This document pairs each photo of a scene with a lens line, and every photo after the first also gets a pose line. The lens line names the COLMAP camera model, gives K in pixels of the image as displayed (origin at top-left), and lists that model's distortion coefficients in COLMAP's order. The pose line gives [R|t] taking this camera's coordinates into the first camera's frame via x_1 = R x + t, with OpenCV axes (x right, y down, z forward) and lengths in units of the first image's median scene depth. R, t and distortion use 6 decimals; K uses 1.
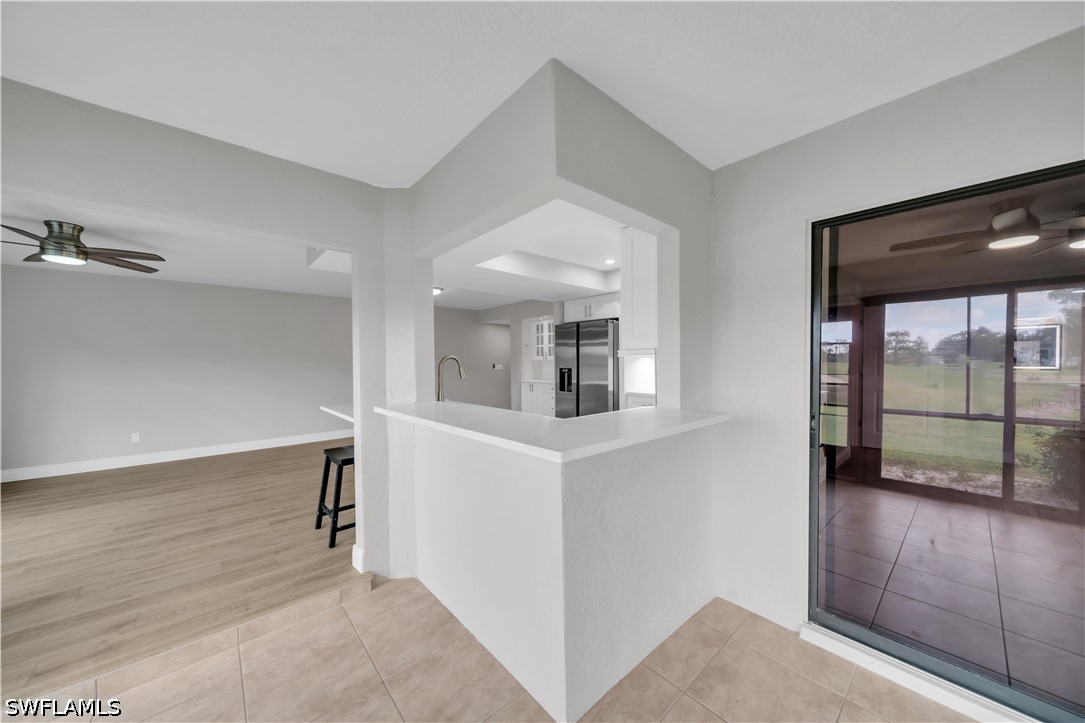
lens RADIAL K [[374.8, 0, 546.5], [0, 374.8, 368.0], [0, 0, 1]] dist [0.002426, -0.001756]
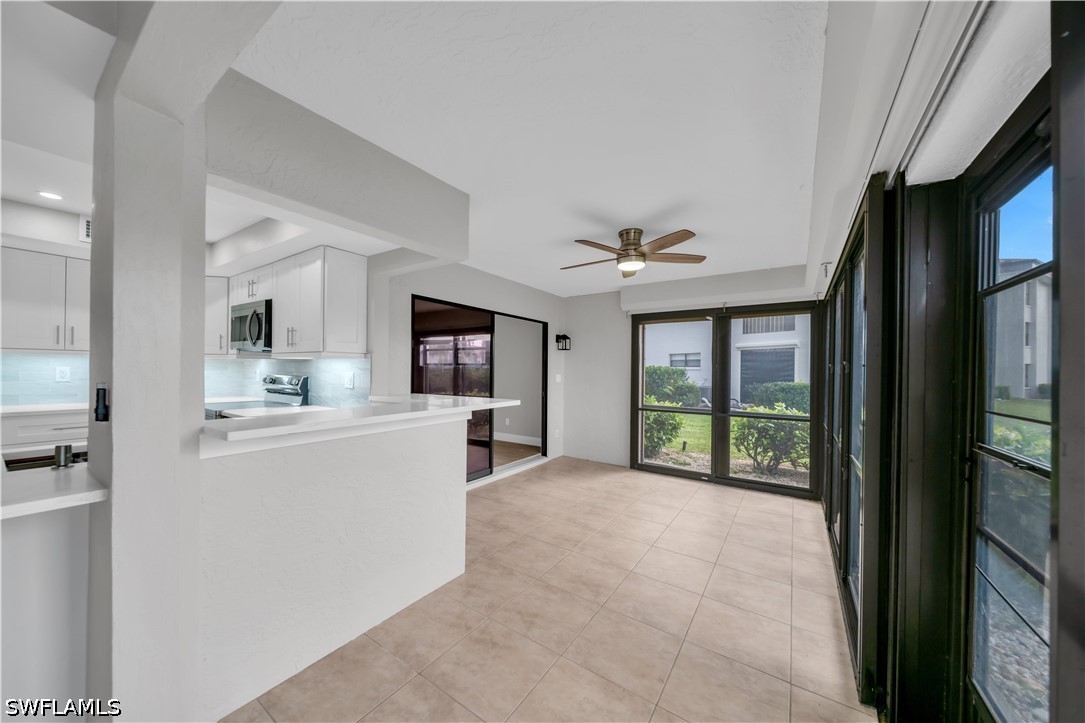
lens RADIAL K [[374.8, 0, 546.5], [0, 374.8, 368.0], [0, 0, 1]] dist [0.002426, -0.001756]
pose [[-0.252213, 0.008120, 0.967638, -0.588878], [0.009111, 0.999940, -0.006016, 0.006513], [-0.967629, 0.007299, -0.252272, 0.356377]]
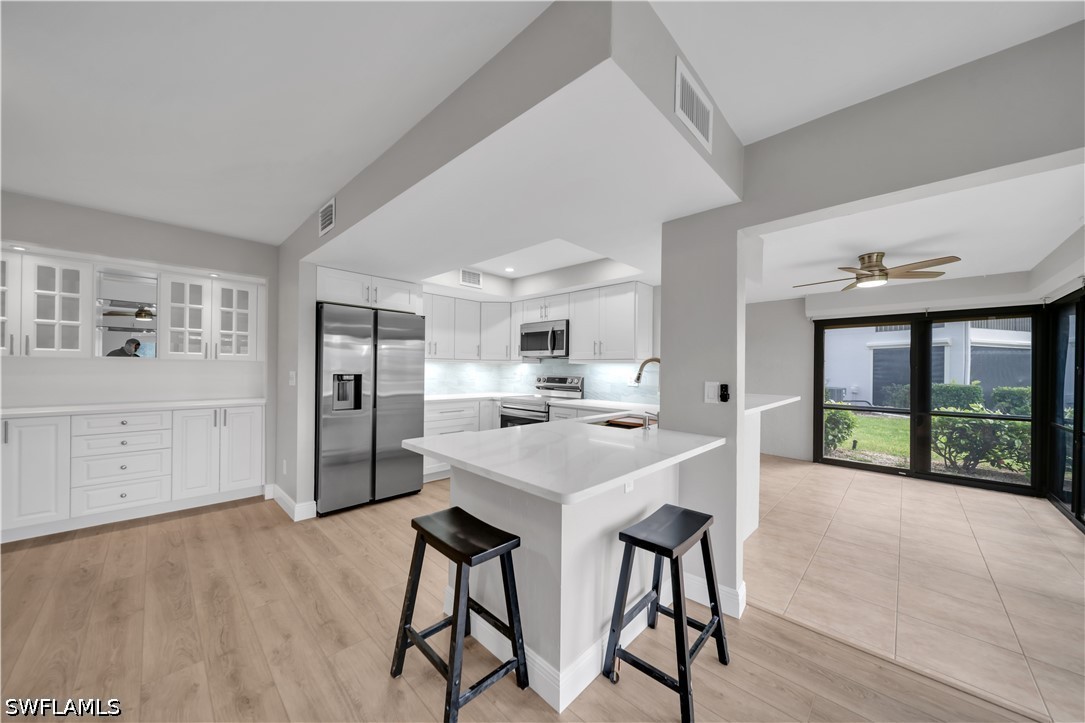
lens RADIAL K [[374.8, 0, 546.5], [0, 374.8, 368.0], [0, 0, 1]] dist [0.002426, -0.001756]
pose [[-0.076843, 0.008446, 0.997007, -0.724540], [0.009781, 0.999922, -0.007717, -0.003067], [-0.996995, 0.009159, -0.076920, 0.826942]]
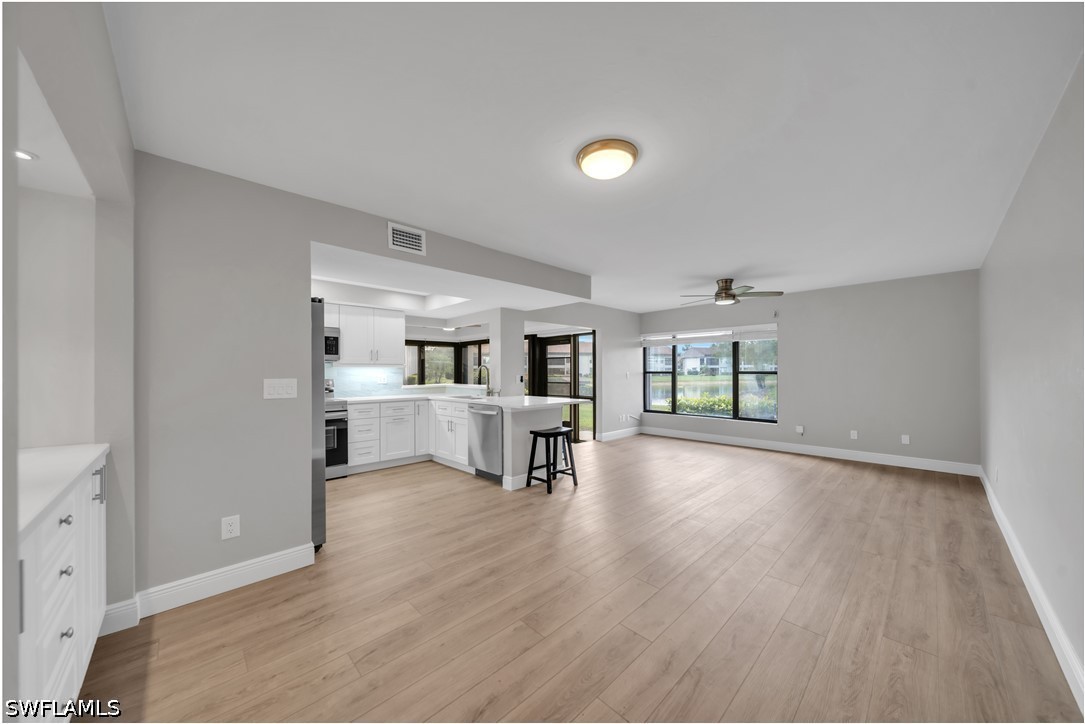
lens RADIAL K [[374.8, 0, 546.5], [0, 374.8, 368.5], [0, 0, 1]] dist [0.002426, -0.001756]
pose [[-0.999088, 0.012805, -0.040736, -0.313029], [0.012261, 0.999833, 0.013565, -0.025121], [0.040903, 0.013053, -0.999078, 1.837945]]
